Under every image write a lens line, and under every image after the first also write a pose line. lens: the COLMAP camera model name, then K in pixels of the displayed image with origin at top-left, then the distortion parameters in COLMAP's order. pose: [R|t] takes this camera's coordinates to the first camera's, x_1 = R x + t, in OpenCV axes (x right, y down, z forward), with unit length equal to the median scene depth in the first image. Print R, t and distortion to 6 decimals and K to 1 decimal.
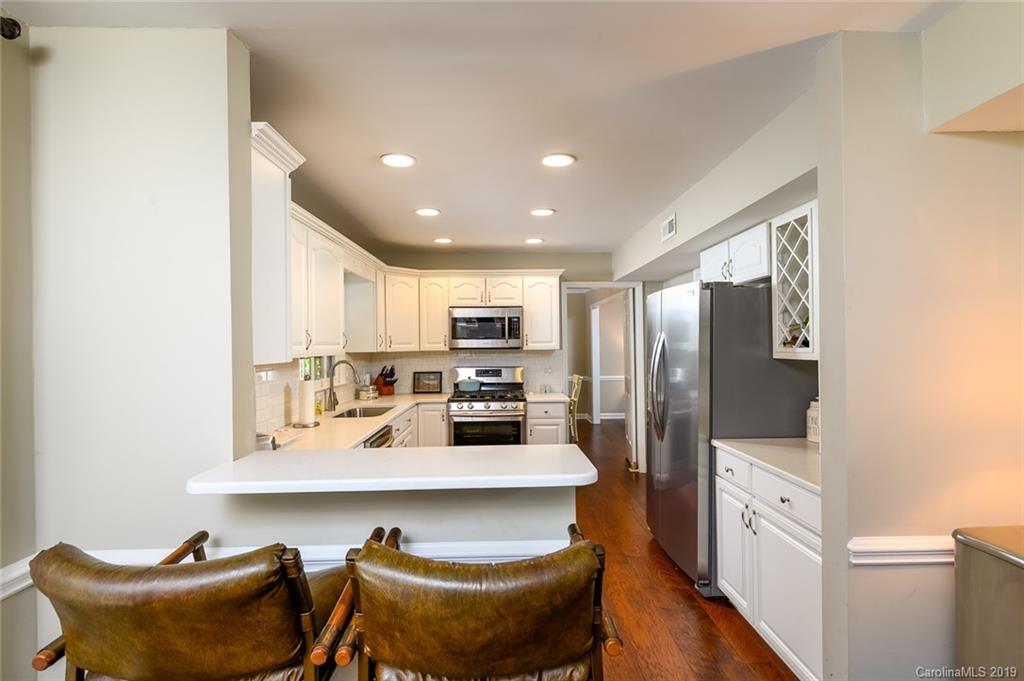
lens RADIAL K [[486.5, 0, 512.7], [0, 486.5, 341.7], [0, 0, 1]] dist [-0.000363, -0.000546]
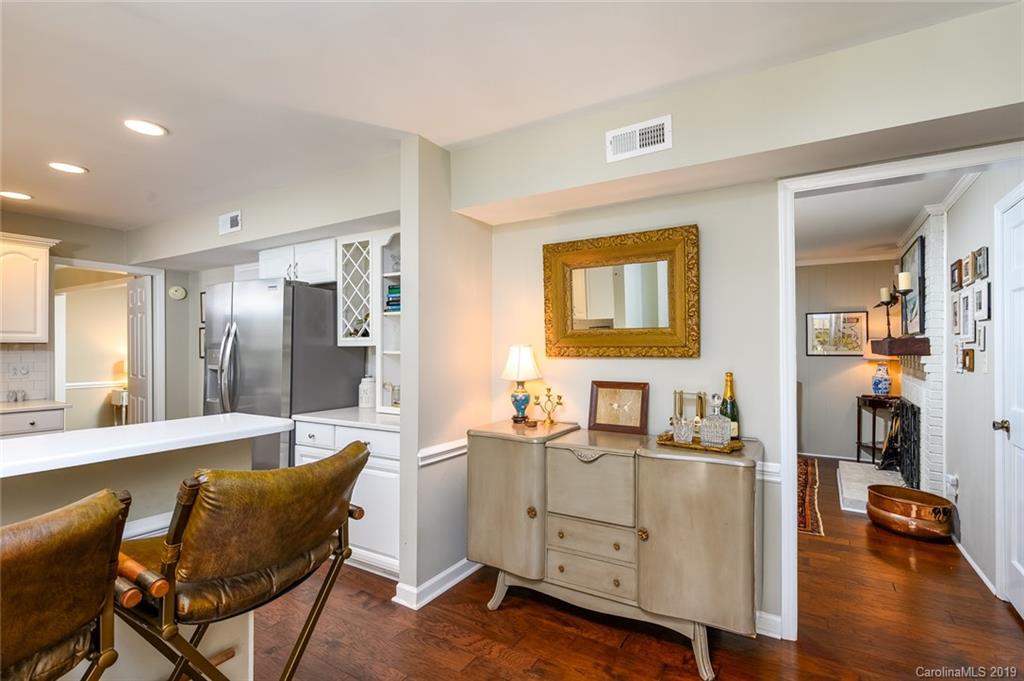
lens RADIAL K [[486.5, 0, 512.7], [0, 486.5, 341.7], [0, 0, 1]] dist [-0.000363, -0.000546]
pose [[0.542413, 0.019982, 0.839874, -0.165426], [-0.008700, 0.999797, -0.018168, 0.023929], [-0.840067, 0.002548, 0.542477, -0.044233]]
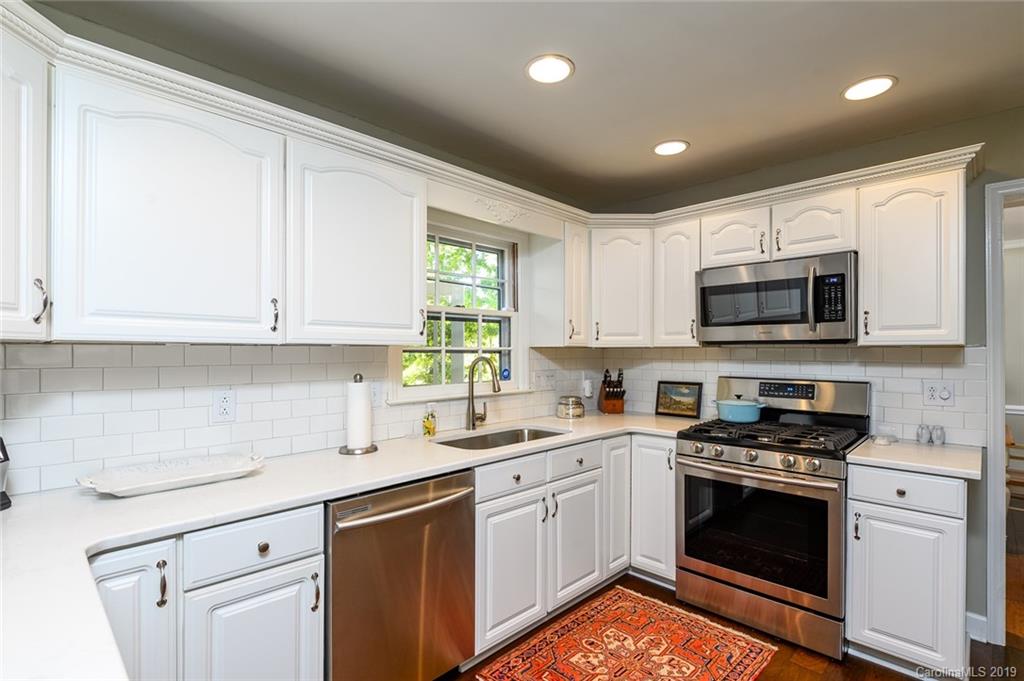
lens RADIAL K [[486.9, 0, 511.3], [0, 486.9, 351.3], [0, 0, 1]] dist [-0.002854, -0.001143]
pose [[0.692562, 0.008409, -0.721309, 0.136780], [-0.002627, 0.999955, 0.009136, 0.020689], [0.721353, -0.004432, 0.692553, 0.474816]]
